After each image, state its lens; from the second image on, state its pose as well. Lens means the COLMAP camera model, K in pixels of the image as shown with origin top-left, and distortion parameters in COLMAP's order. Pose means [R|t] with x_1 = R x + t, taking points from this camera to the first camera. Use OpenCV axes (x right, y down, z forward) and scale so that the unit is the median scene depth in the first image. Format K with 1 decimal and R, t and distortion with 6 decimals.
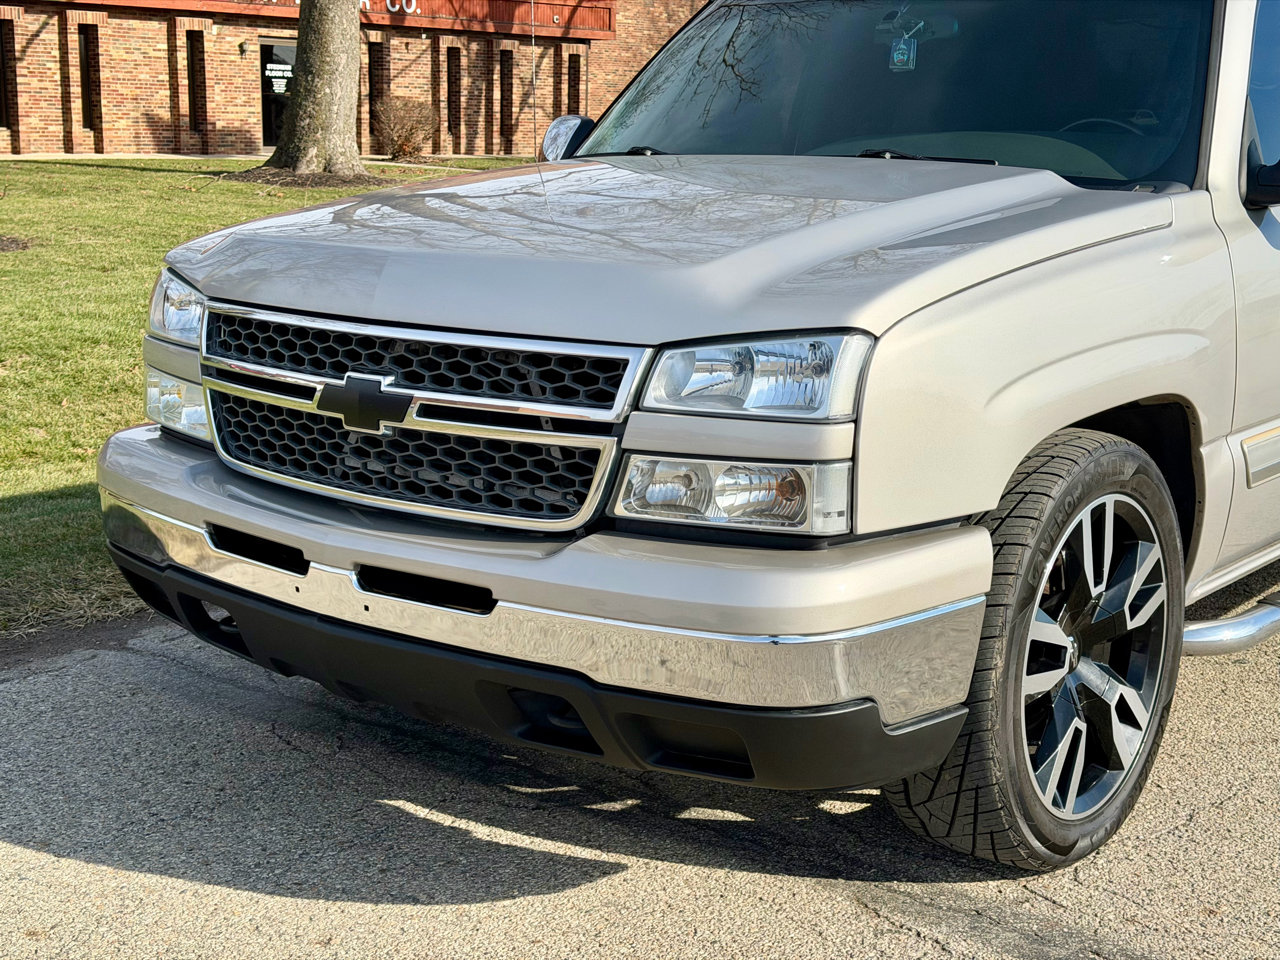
lens RADIAL K [[1804.6, 0, 635.4], [0, 1804.6, 490.6], [0, 0, 1]] dist [0.129548, 0.000000]
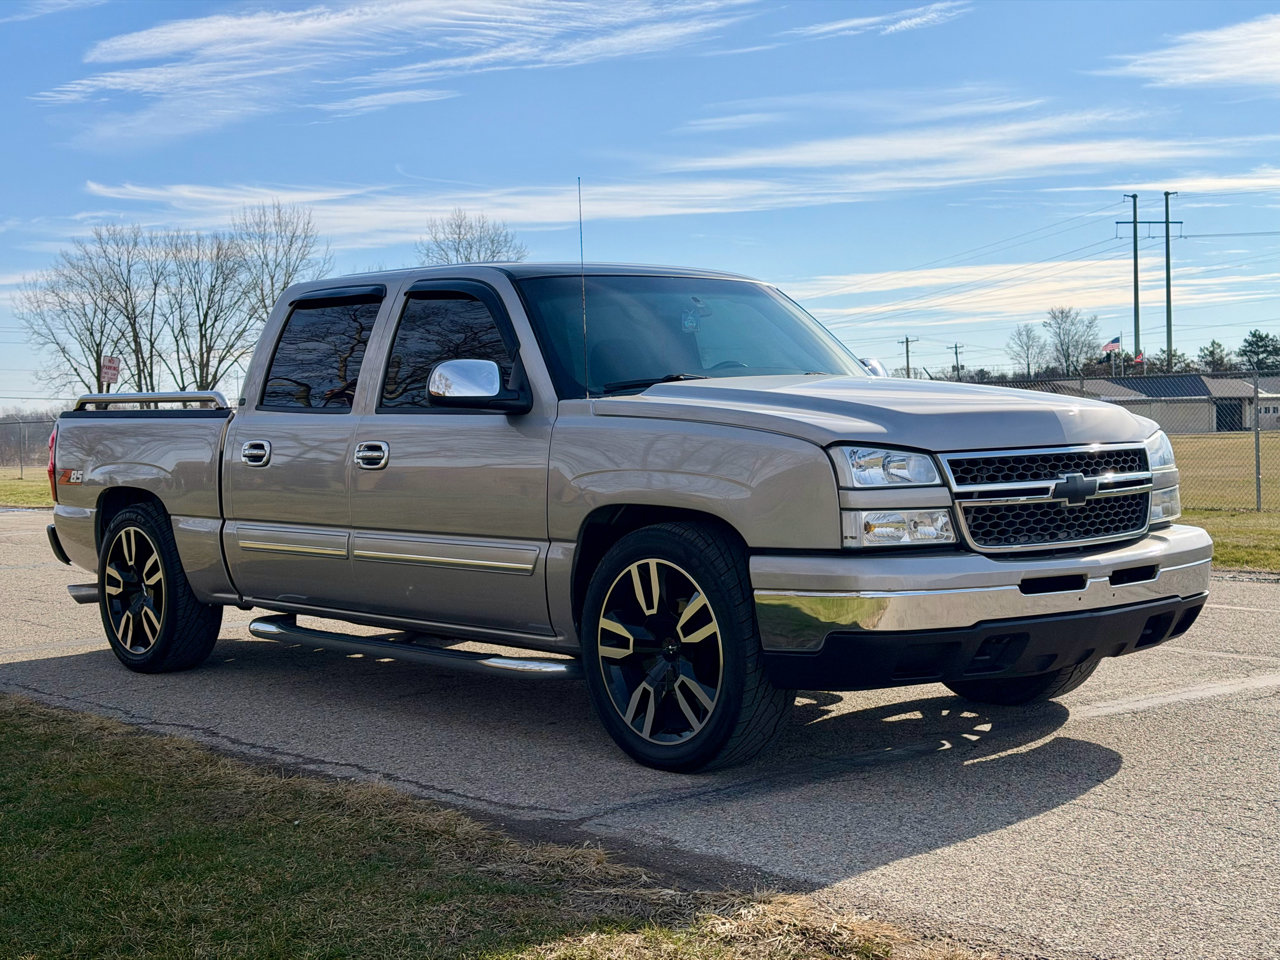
lens RADIAL K [[1804.6, 0, 643.5], [0, 1804.6, 476.8], [0, 0, 1]] dist [0.129548, 0.000000]
pose [[0.162378, -0.043374, 0.985775, -1.923743], [0.225772, 0.974164, 0.005674, -0.160961], [-0.960552, 0.221639, 0.167976, 1.048669]]
